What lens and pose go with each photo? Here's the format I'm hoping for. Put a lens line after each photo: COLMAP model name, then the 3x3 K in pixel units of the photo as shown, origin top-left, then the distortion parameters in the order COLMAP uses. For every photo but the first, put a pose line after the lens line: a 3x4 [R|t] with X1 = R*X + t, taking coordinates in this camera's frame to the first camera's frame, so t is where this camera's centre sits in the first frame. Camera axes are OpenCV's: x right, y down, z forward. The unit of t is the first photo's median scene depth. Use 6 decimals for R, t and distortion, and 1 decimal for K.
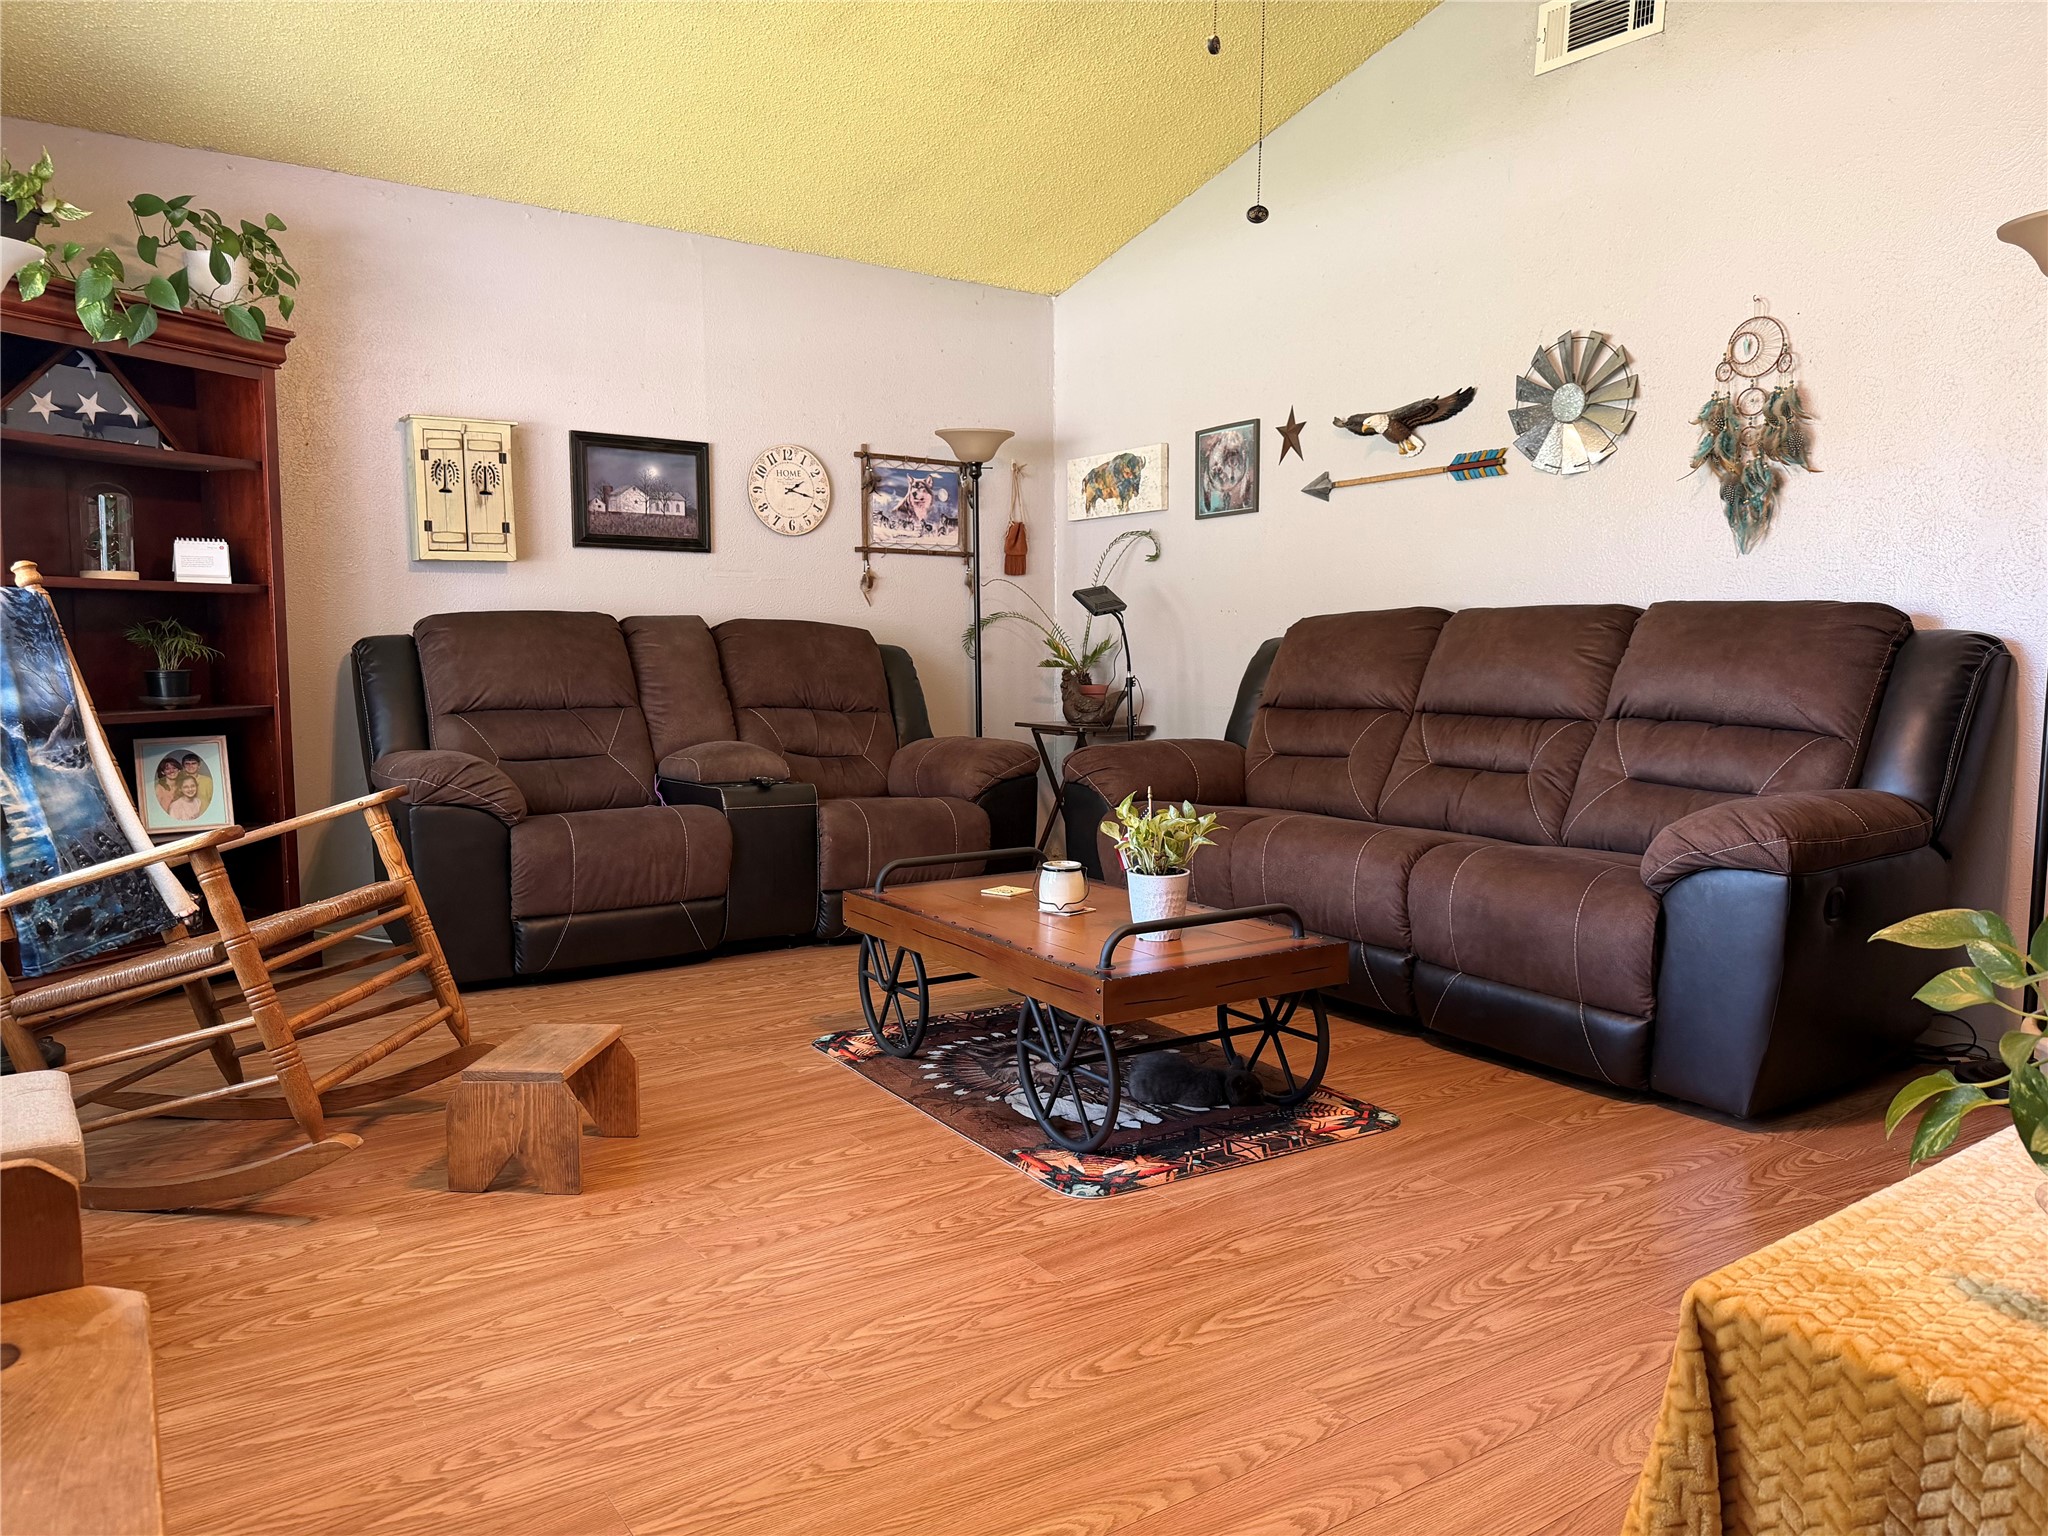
lens RADIAL K [[1432.6, 0, 1018.5], [0, 1432.6, 773.3], [0, 0, 1]] dist [0.140275, -0.228137]
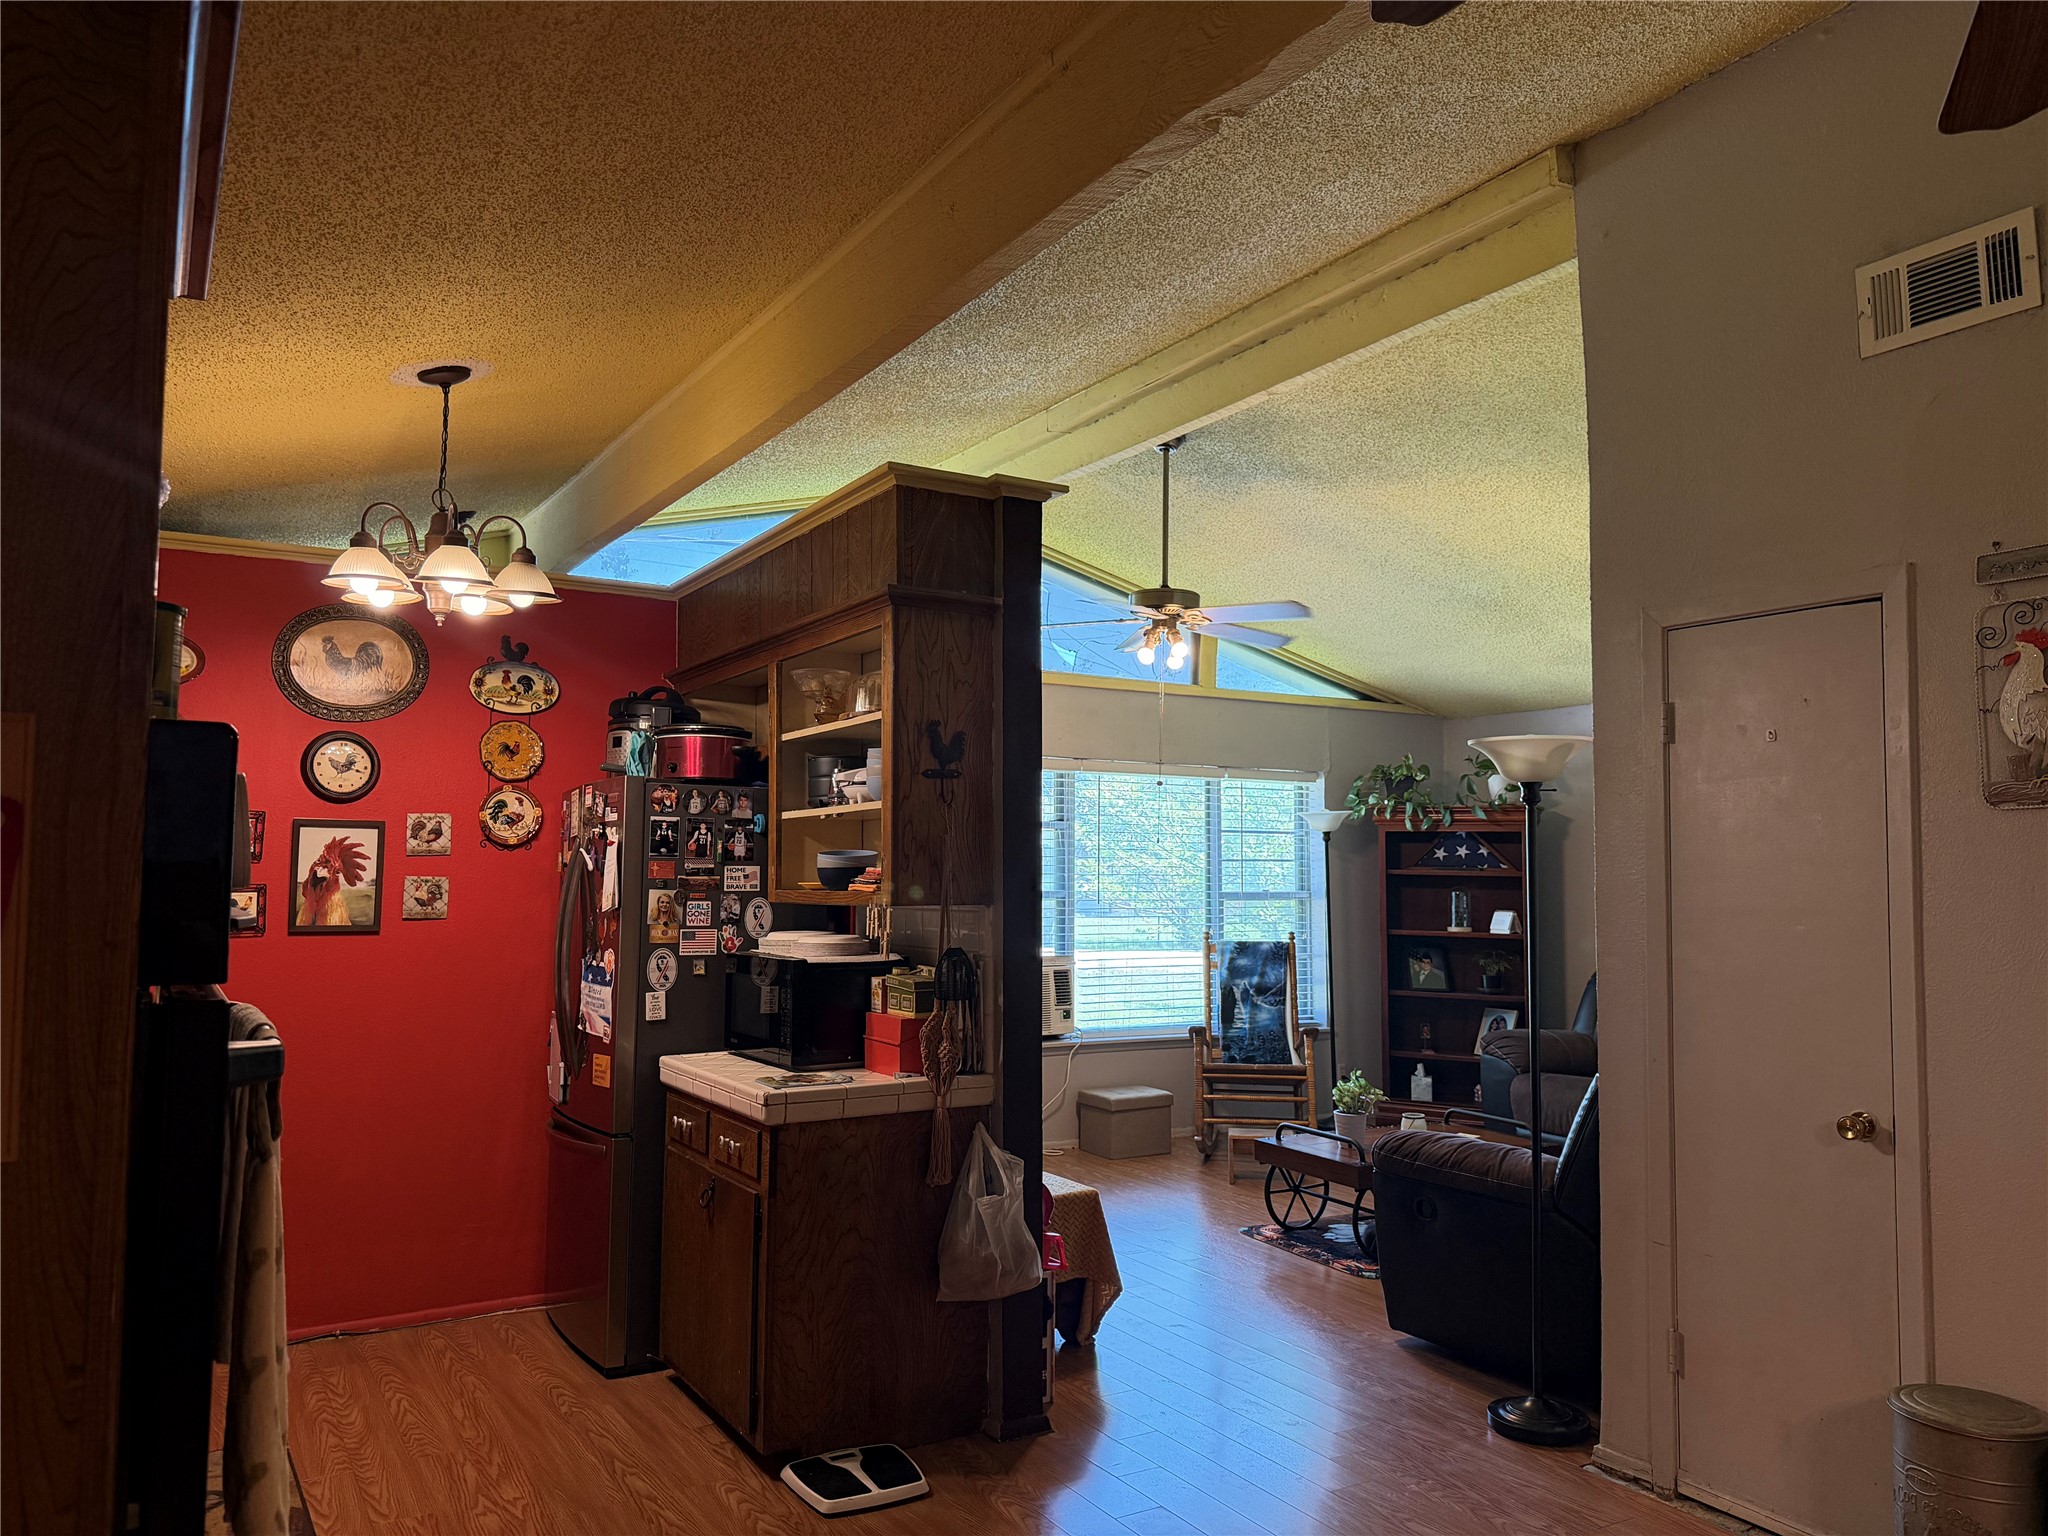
lens RADIAL K [[1426.6, 0, 1021.4], [0, 1426.6, 773.5], [0, 0, 1]] dist [0.156931, -0.298584]
pose [[-0.058079, -0.069255, -0.995907, 1.654910], [-0.103511, 0.992632, -0.062991, -0.171530], [0.992931, 0.099429, -0.064820, 0.498908]]
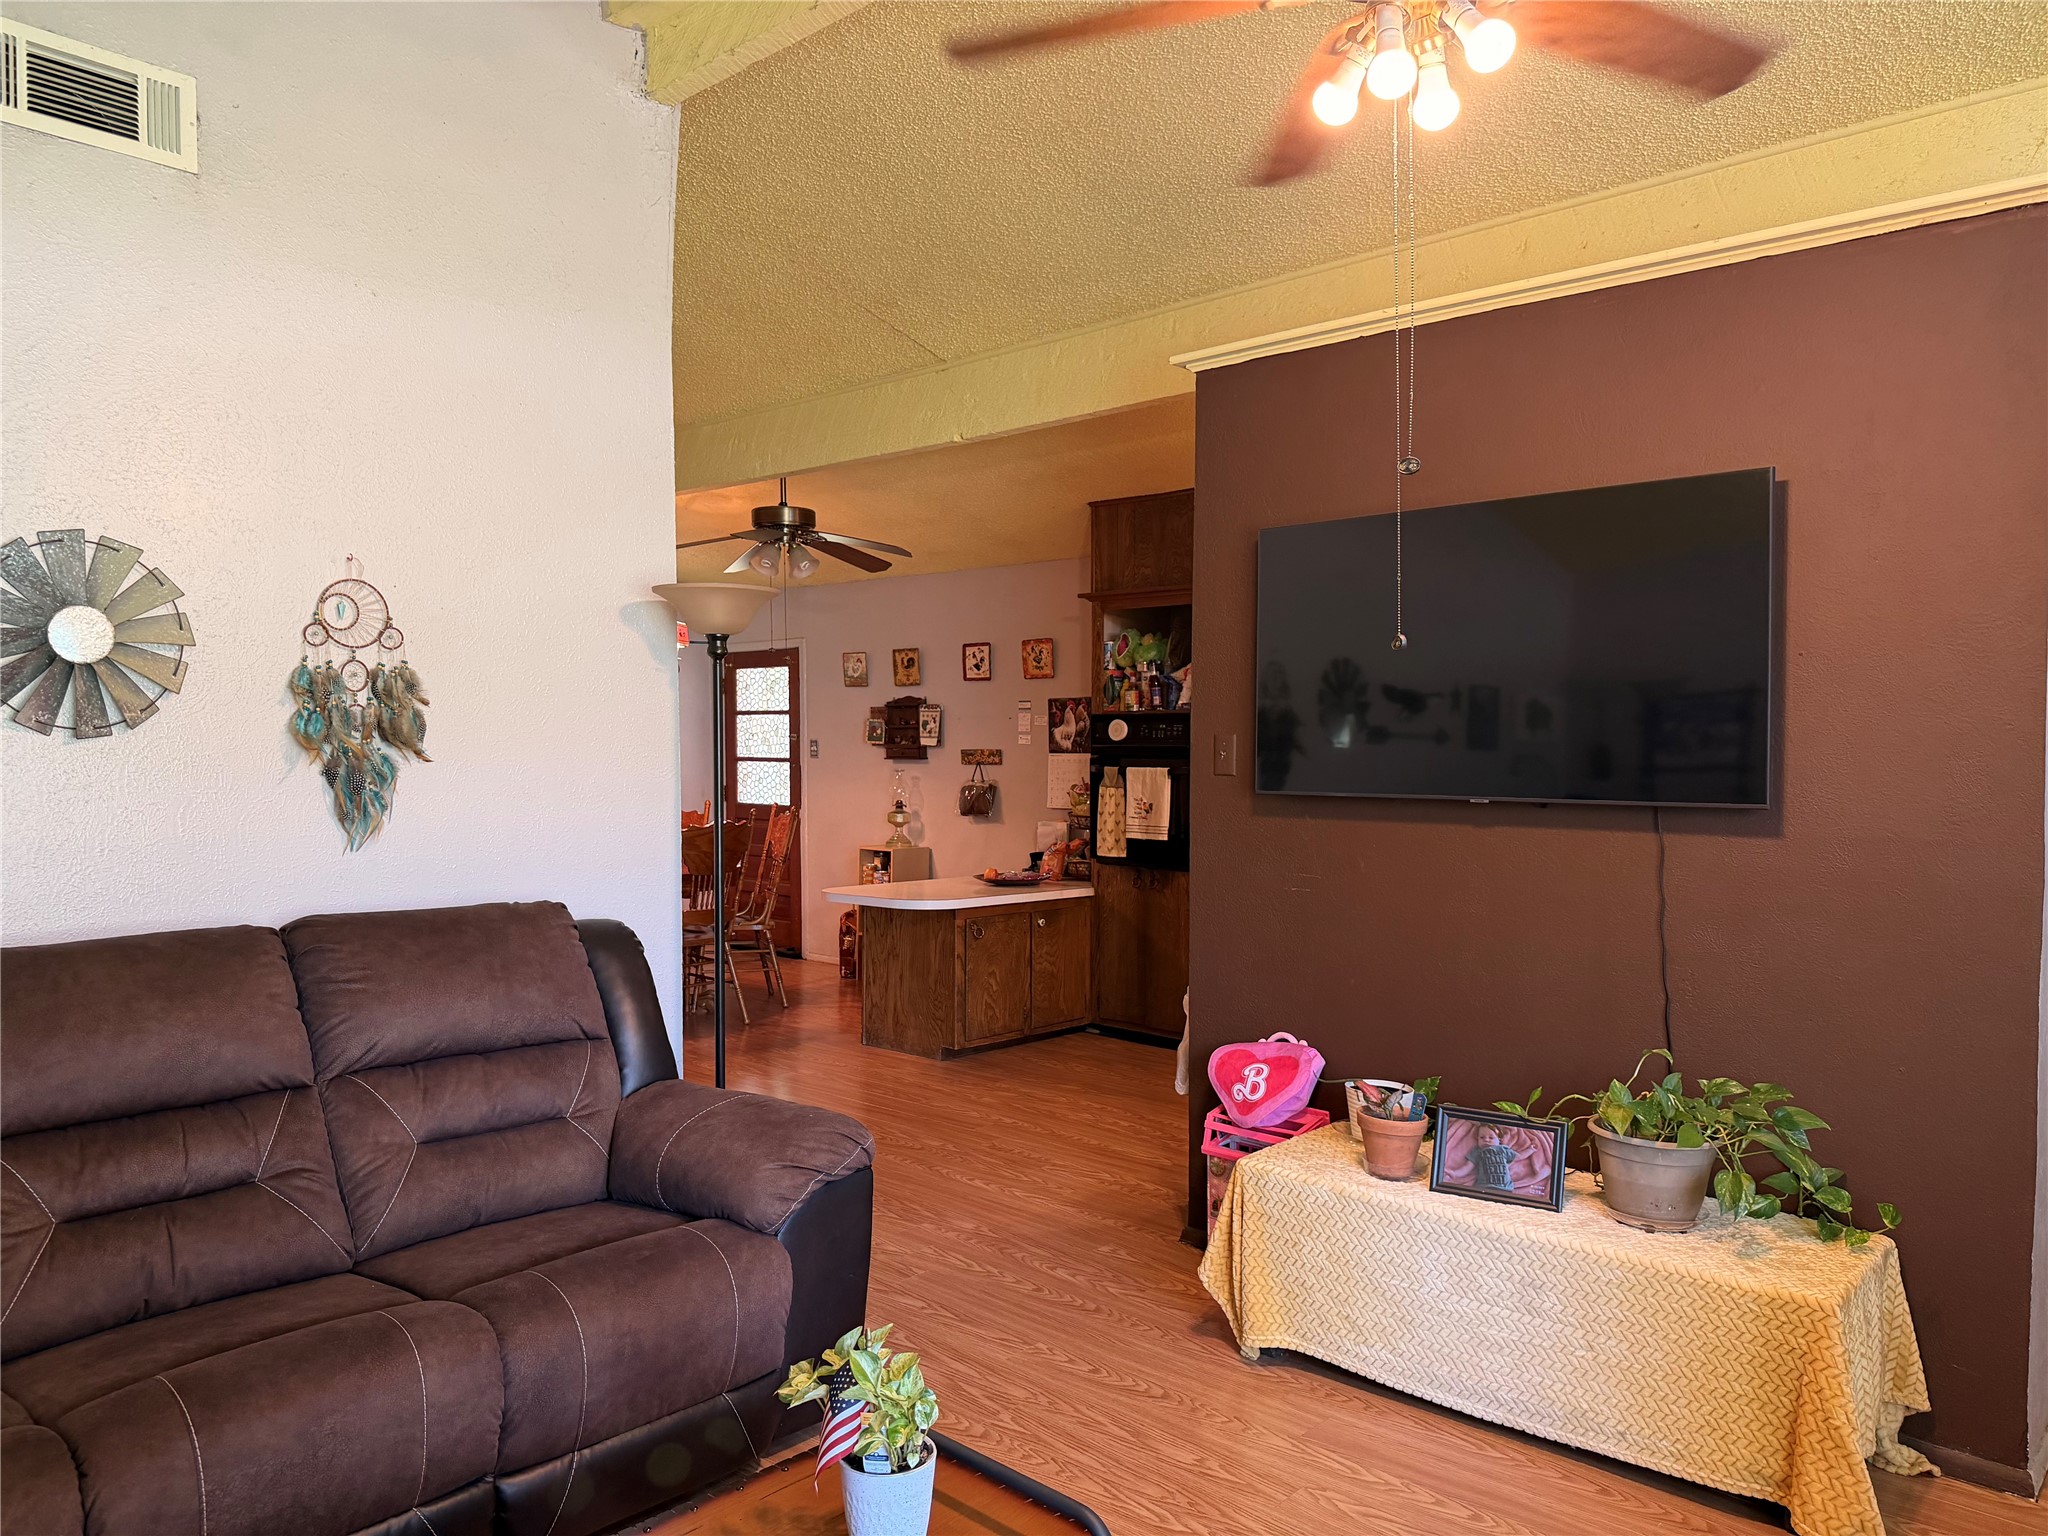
lens RADIAL K [[1429.8, 0, 1020.6], [0, 1429.8, 773.4], [0, 0, 1]] dist [0.107217, -0.163252]
pose [[-0.218791, -0.023692, 0.975484, -0.420799], [0.095172, 0.994421, 0.045498, -0.200106], [-0.971119, 0.102793, -0.215315, 0.812940]]
